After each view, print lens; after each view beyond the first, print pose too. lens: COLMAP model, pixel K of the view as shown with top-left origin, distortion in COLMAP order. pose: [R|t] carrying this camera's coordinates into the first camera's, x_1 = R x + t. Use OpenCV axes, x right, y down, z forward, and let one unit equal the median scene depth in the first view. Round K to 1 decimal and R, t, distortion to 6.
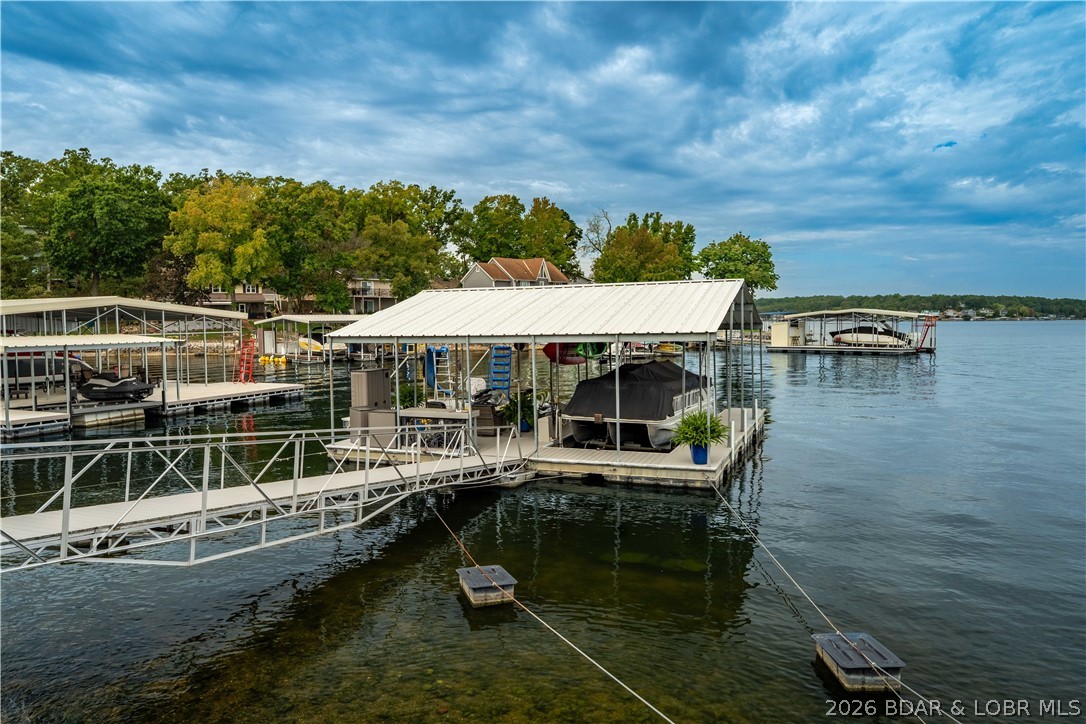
lens RADIAL K [[748.0, 0, 545.2], [0, 748.0, 361.4], [0, 0, 1]] dist [-0.004799, -0.003593]
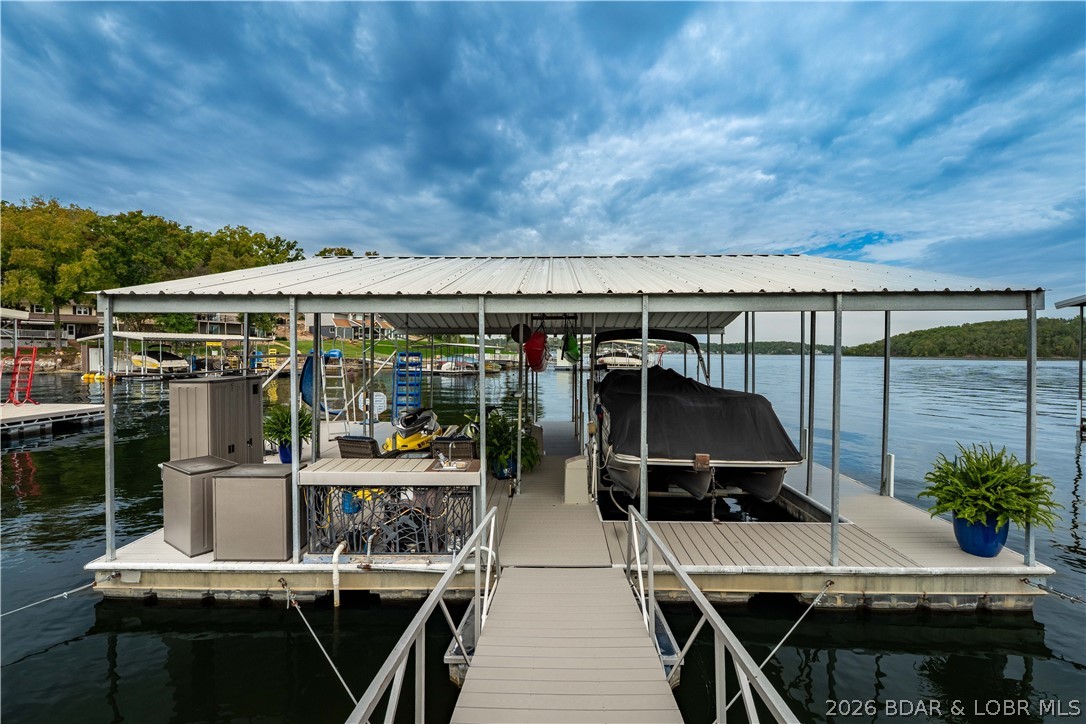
lens RADIAL K [[480.9, 0, 540.5], [0, 480.9, 362.2], [0, 0, 1]] dist [-0.004686, -0.000055]
pose [[0.933632, 0.005754, 0.358186, -0.043904], [0.007292, 0.999359, -0.035061, 0.003717], [-0.358158, 0.035346, 0.932992, 0.184895]]
